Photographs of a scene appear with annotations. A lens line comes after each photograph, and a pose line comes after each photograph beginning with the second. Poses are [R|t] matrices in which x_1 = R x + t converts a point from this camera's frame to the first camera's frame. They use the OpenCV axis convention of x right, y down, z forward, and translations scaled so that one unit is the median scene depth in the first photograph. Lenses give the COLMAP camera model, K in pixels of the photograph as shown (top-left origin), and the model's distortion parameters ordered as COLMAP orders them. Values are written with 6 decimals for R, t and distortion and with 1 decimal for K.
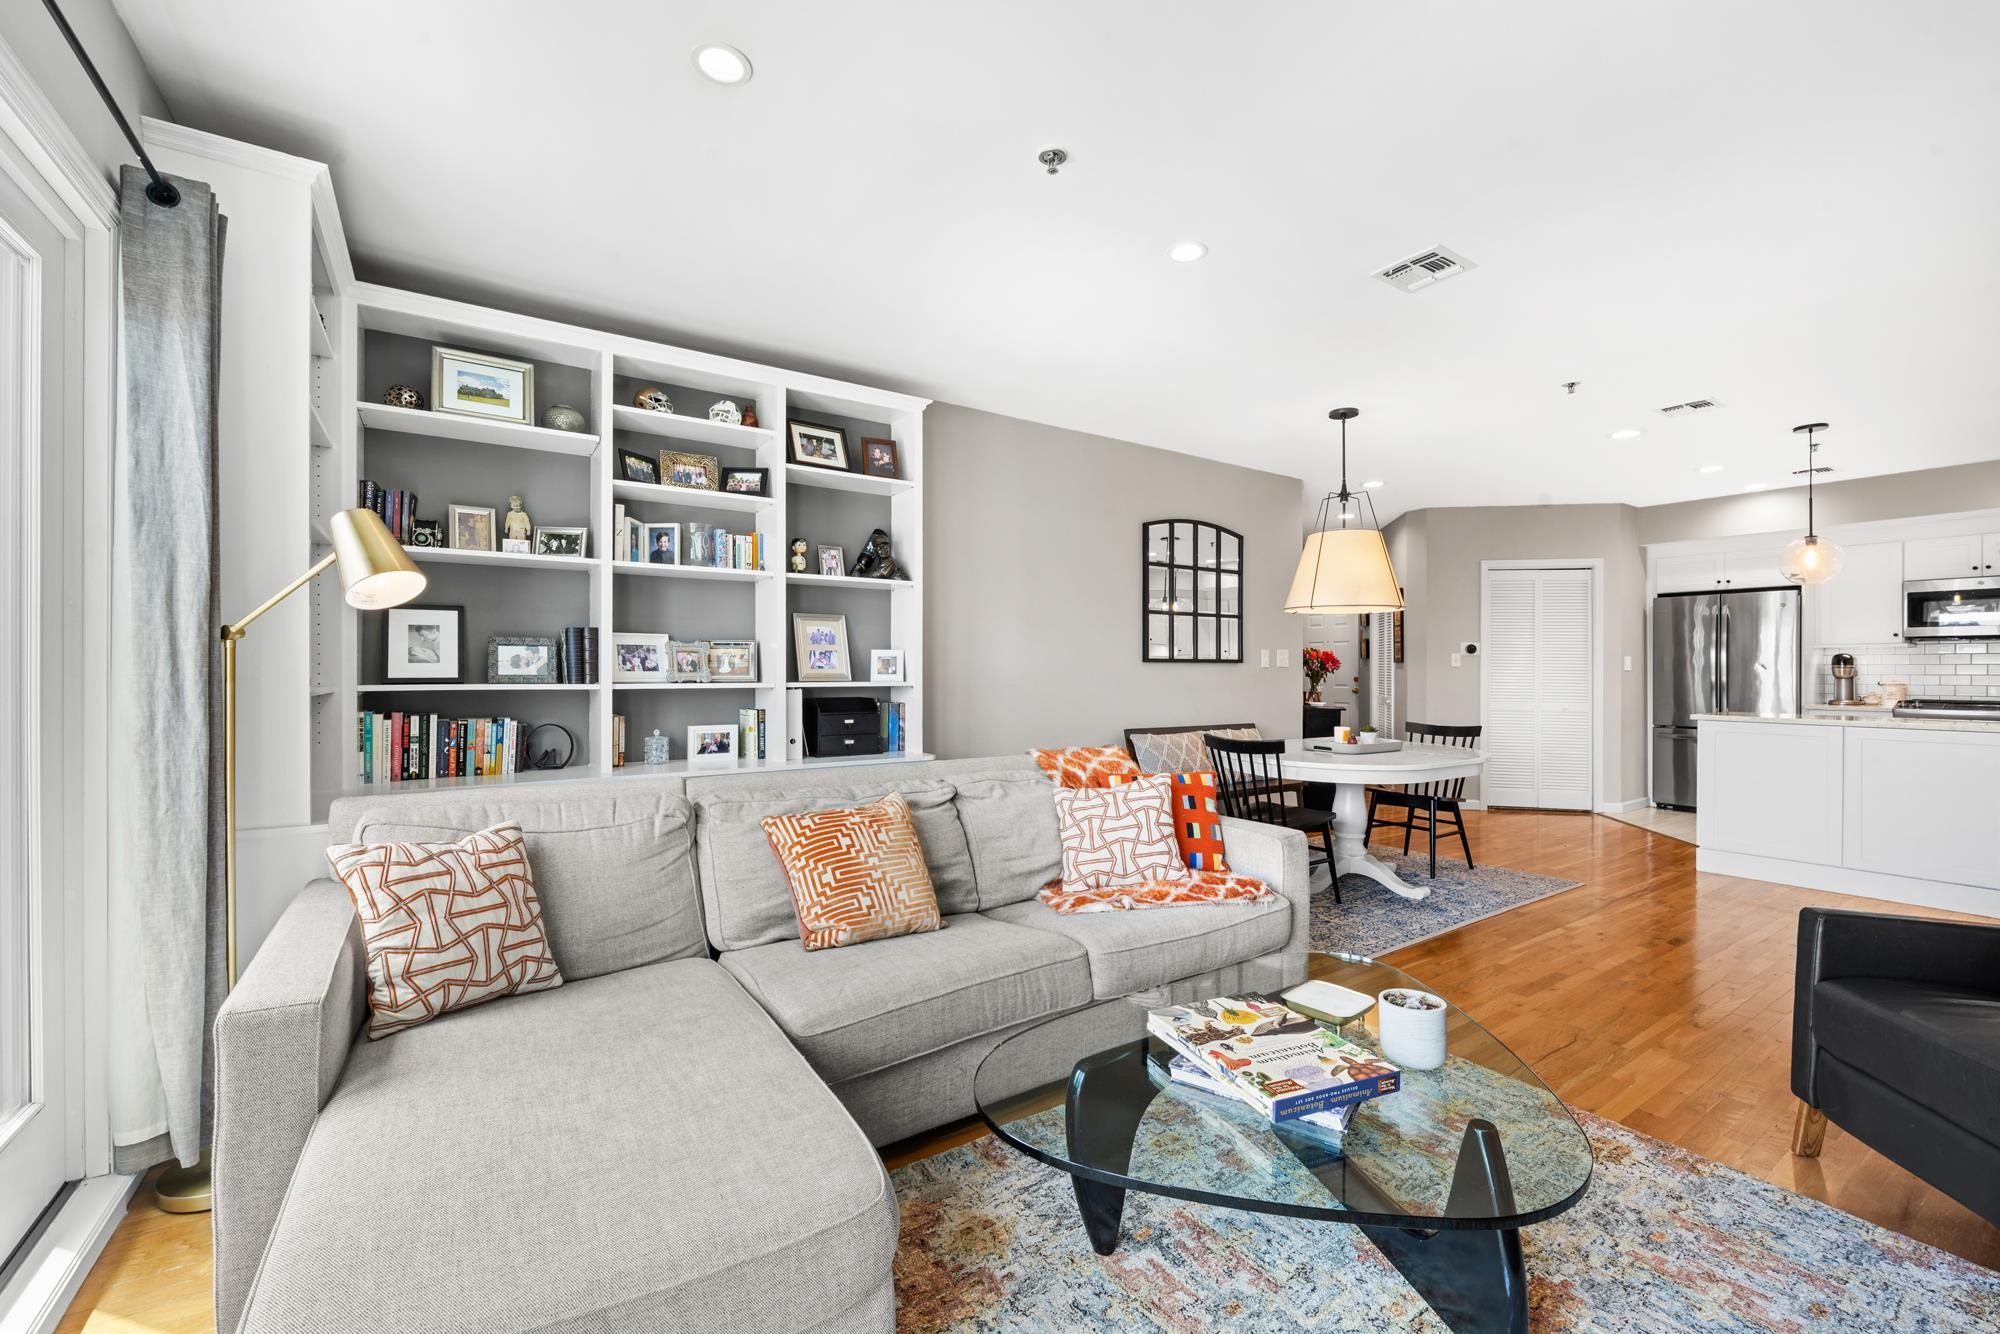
lens RADIAL K [[815.2, 0, 996.1], [0, 815.2, 668.6], [0, 0, 1]] dist [-0.005855, -0.000977]
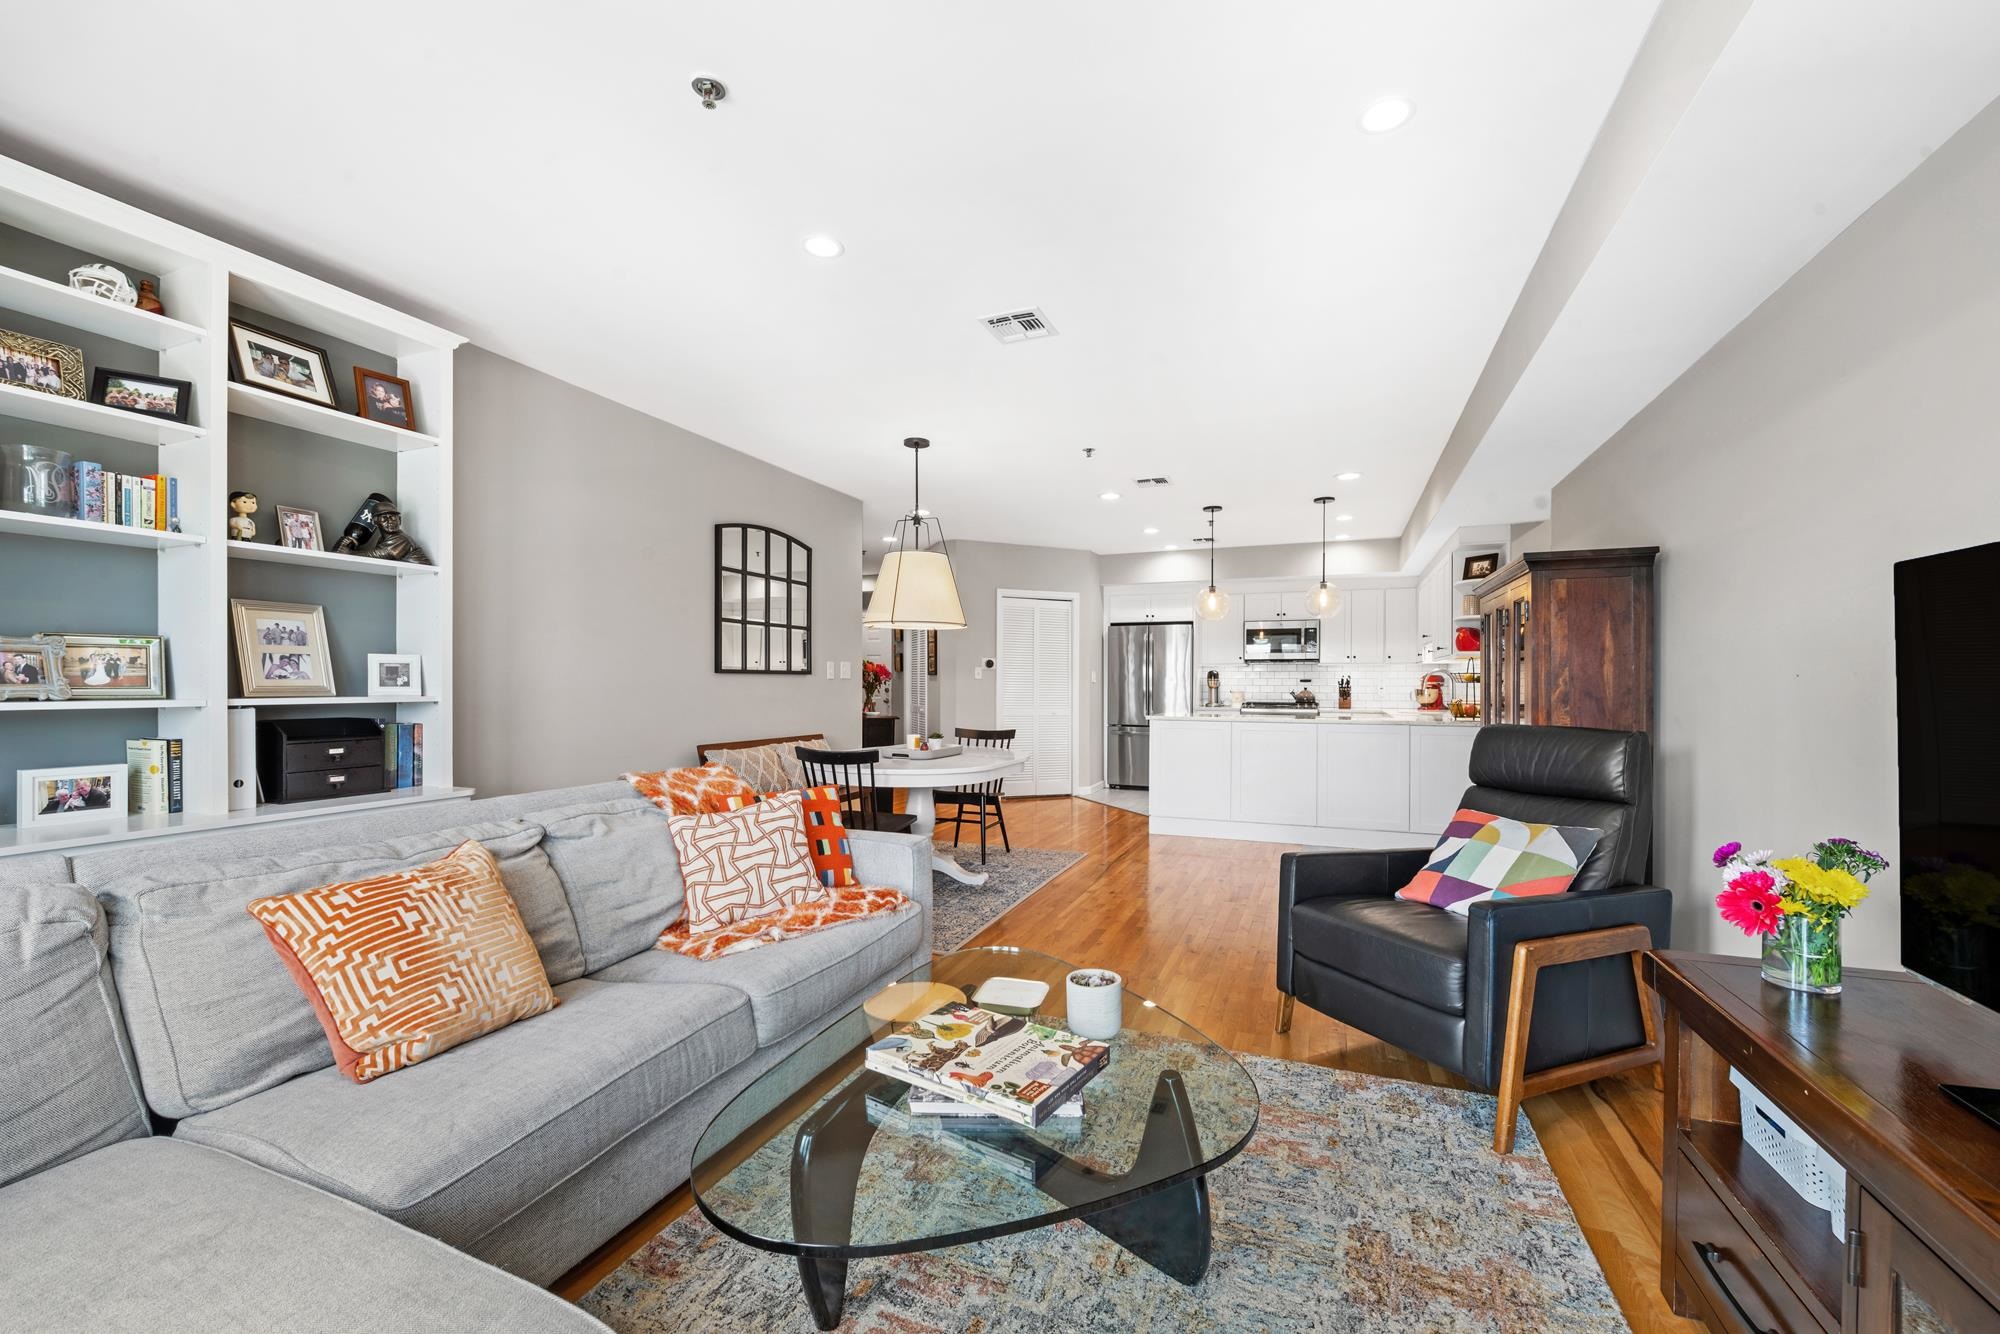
lens RADIAL K [[803.1, 0, 1001.5], [0, 803.1, 685.3], [0, 0, 1]] dist [-0.007489, -0.000806]
pose [[0.827356, -0.001316, 0.561676, -0.106783], [-0.002465, 0.999979, 0.005974, -0.000084], [-0.561672, -0.006328, 0.827336, 0.083978]]
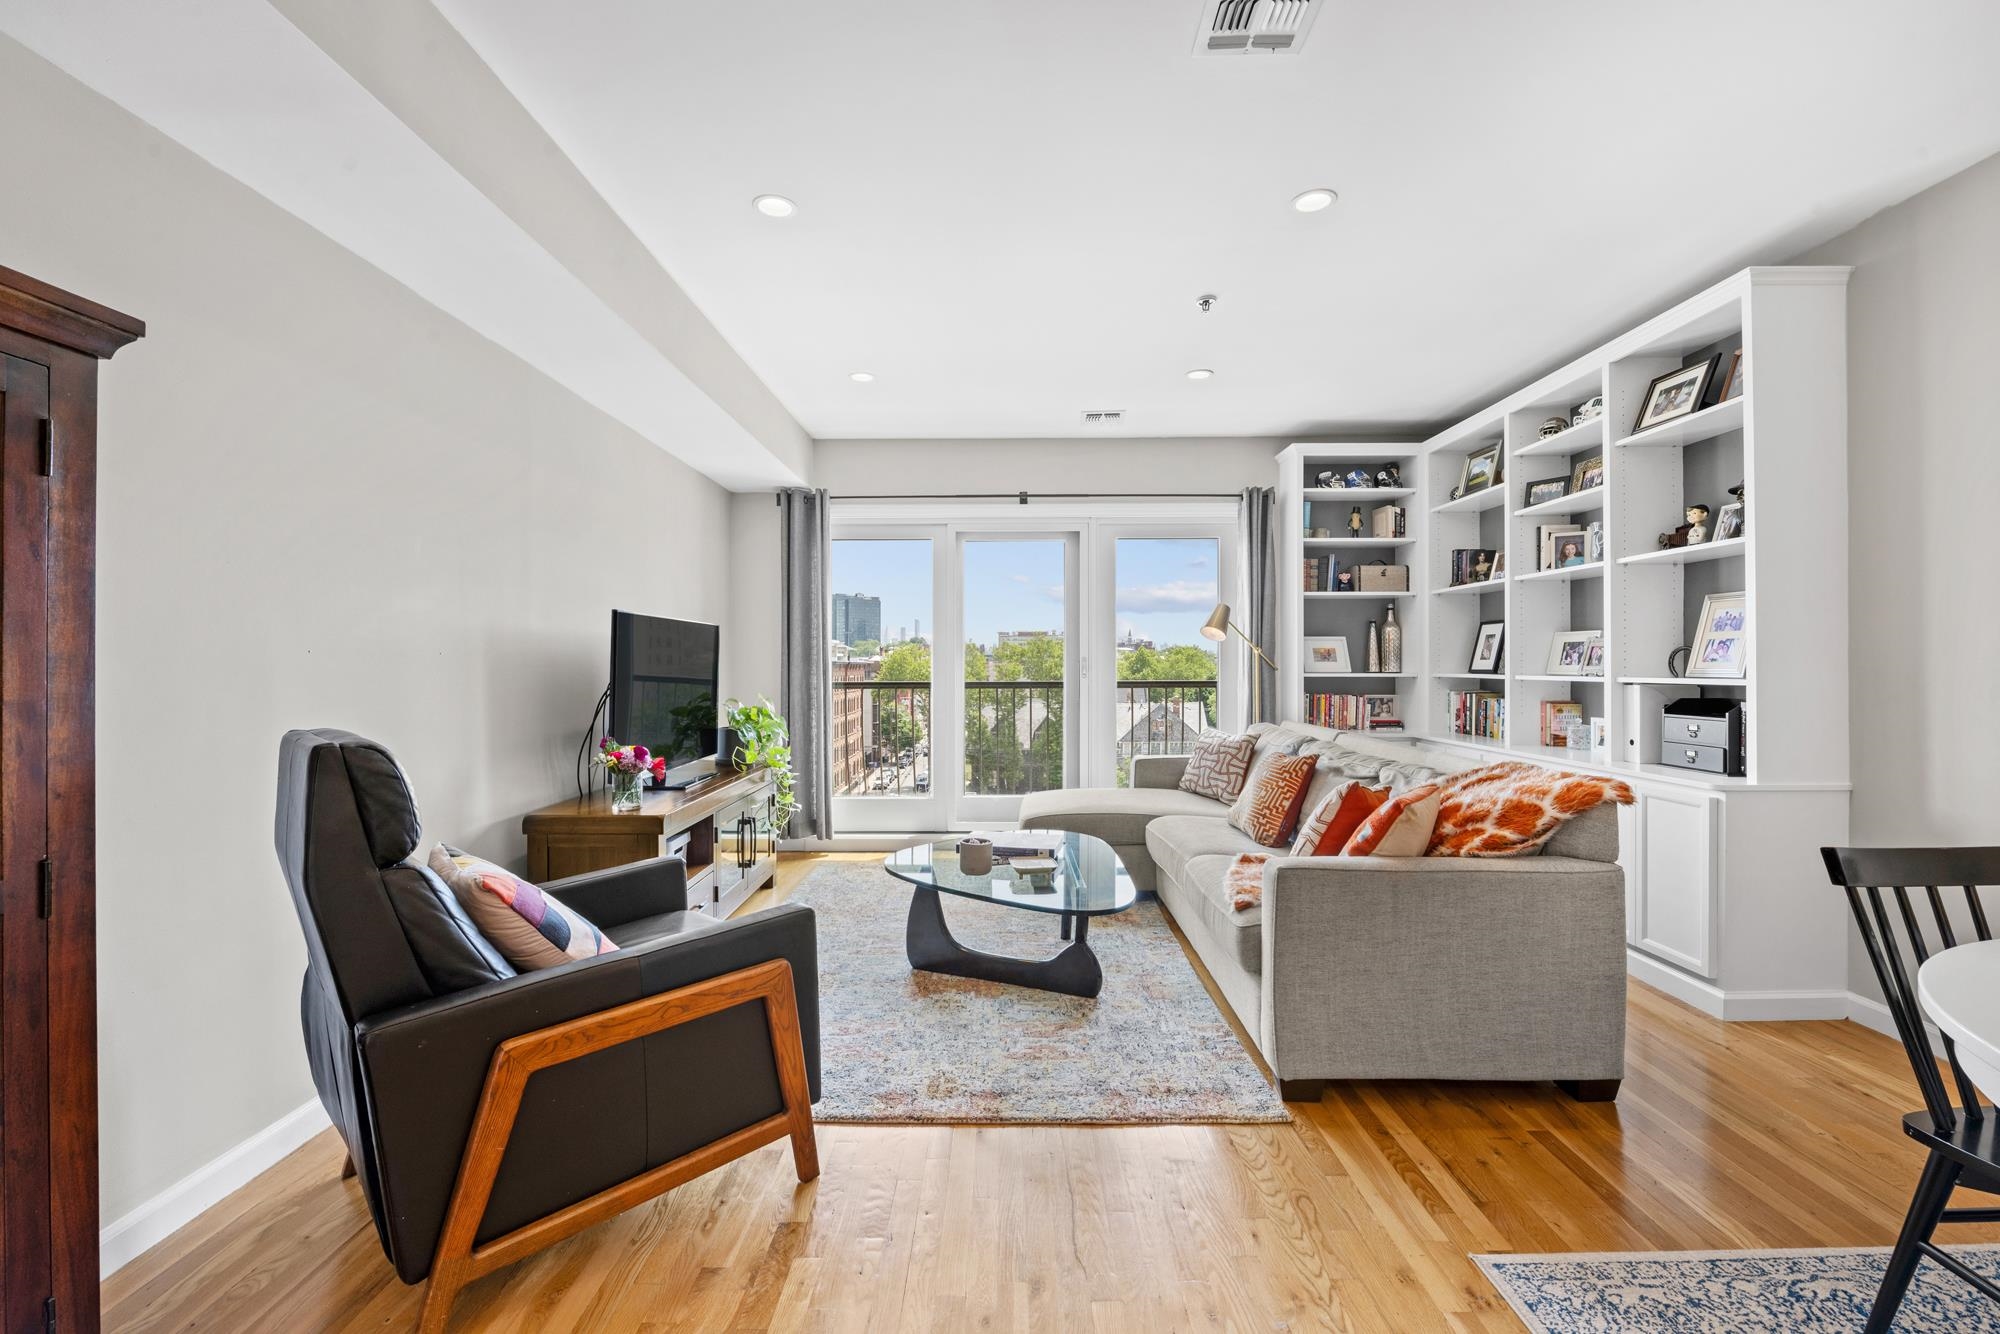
lens RADIAL K [[843.9, 0, 996.0], [0, 843.9, 663.2], [0, 0, 1]] dist [-0.008840, -0.000698]
pose [[-0.564955, -0.003611, -0.825114, 1.055208], [0.000548, 0.999989, -0.004751, 0.006287], [0.825121, -0.003136, -0.564947, 1.081714]]
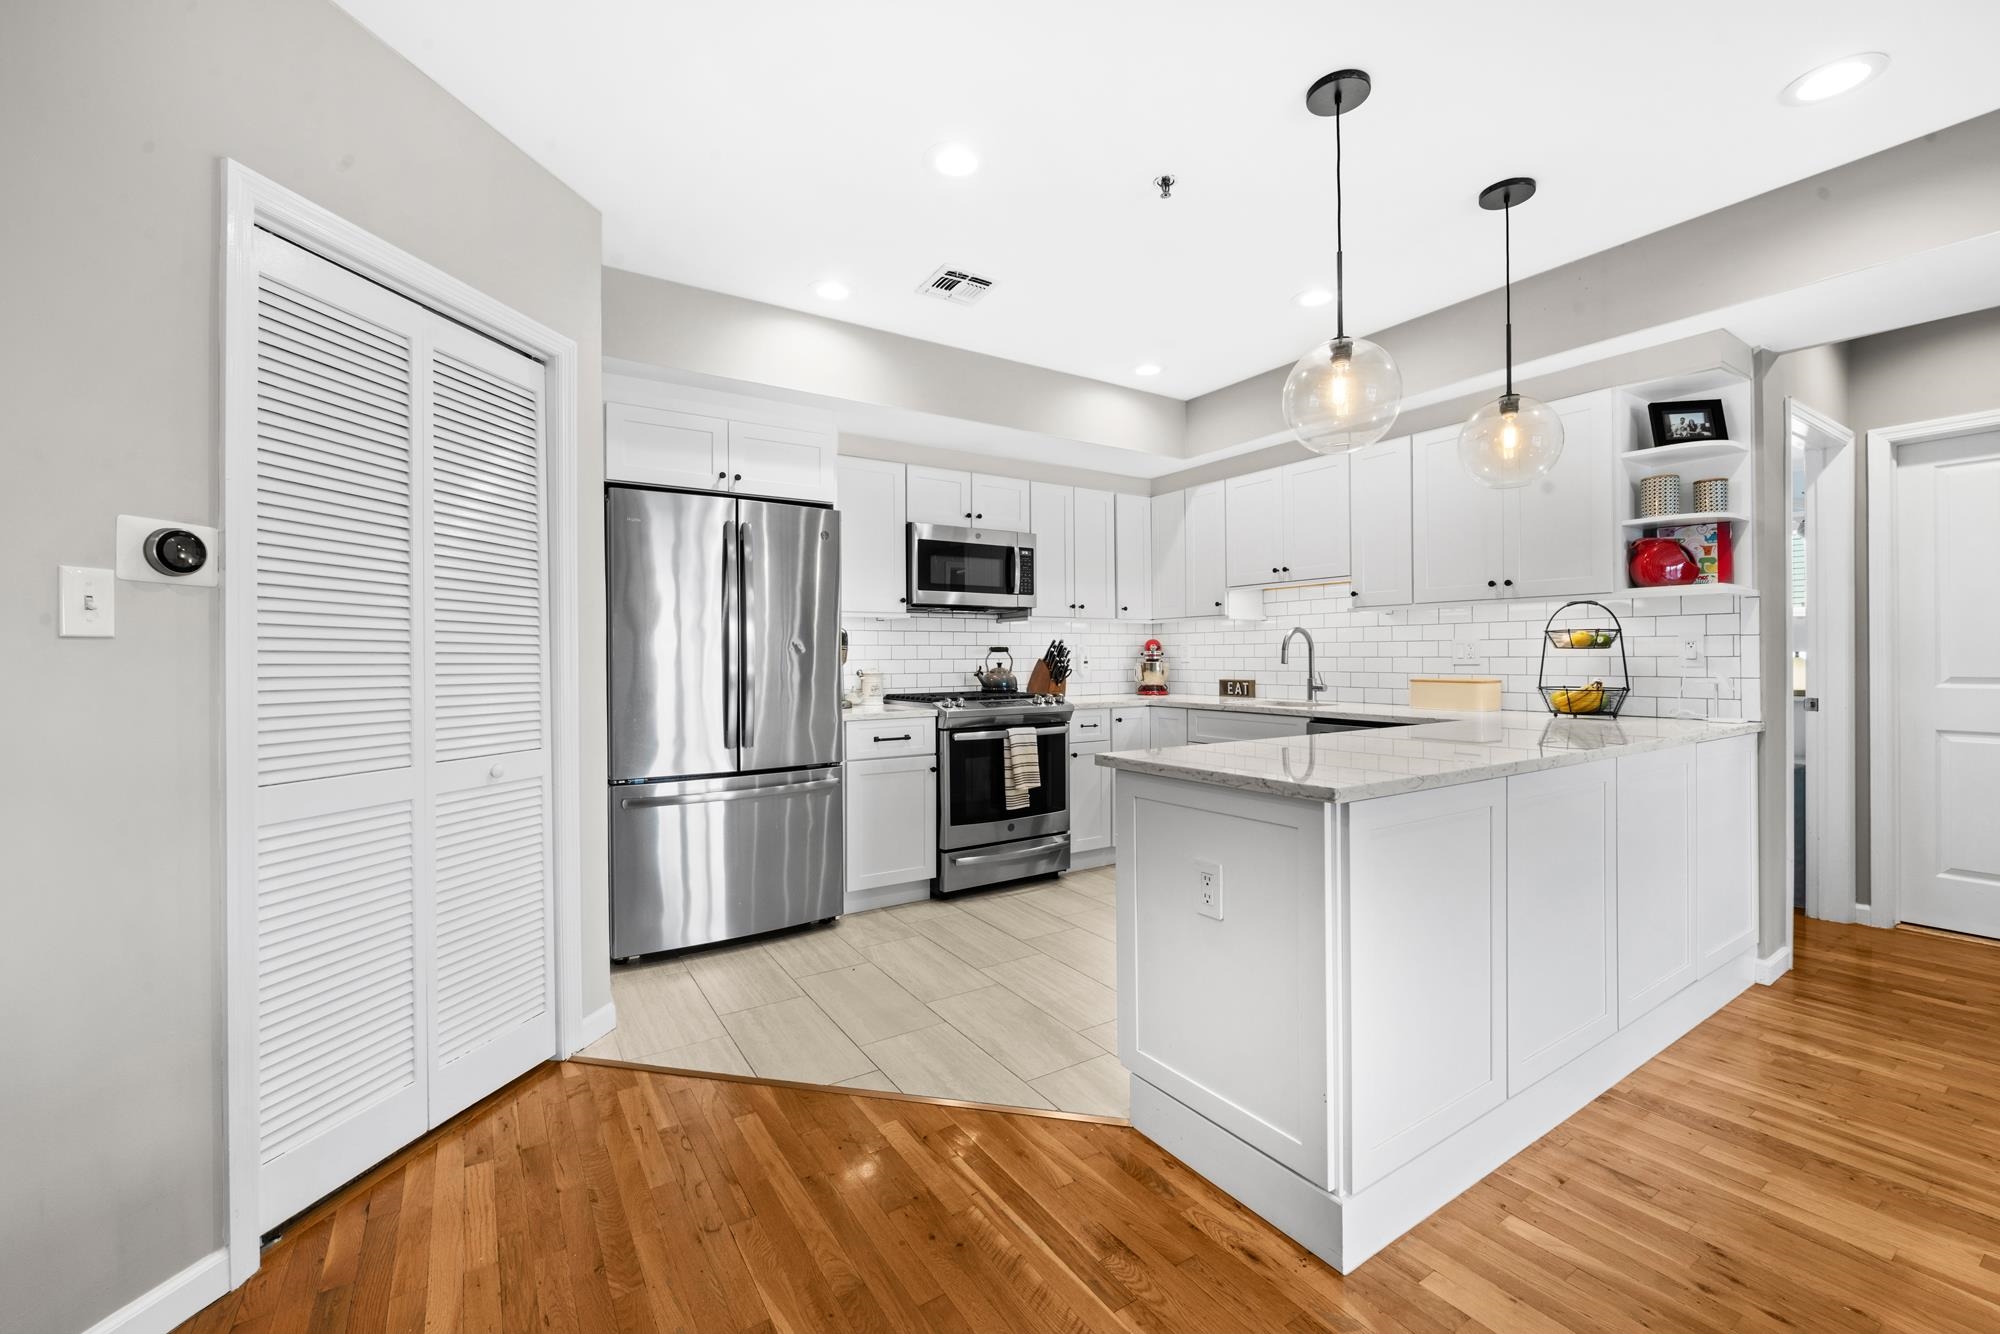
lens RADIAL K [[812.9, 0, 1003.6], [0, 812.9, 655.2], [0, 0, 1]] dist [-0.004378, -0.000401]
pose [[0.009869, -0.001327, 0.999950, 0.836490], [0.004302, 0.999990, 0.001284, 0.006598], [-0.999942, 0.004289, 0.009874, 1.735386]]
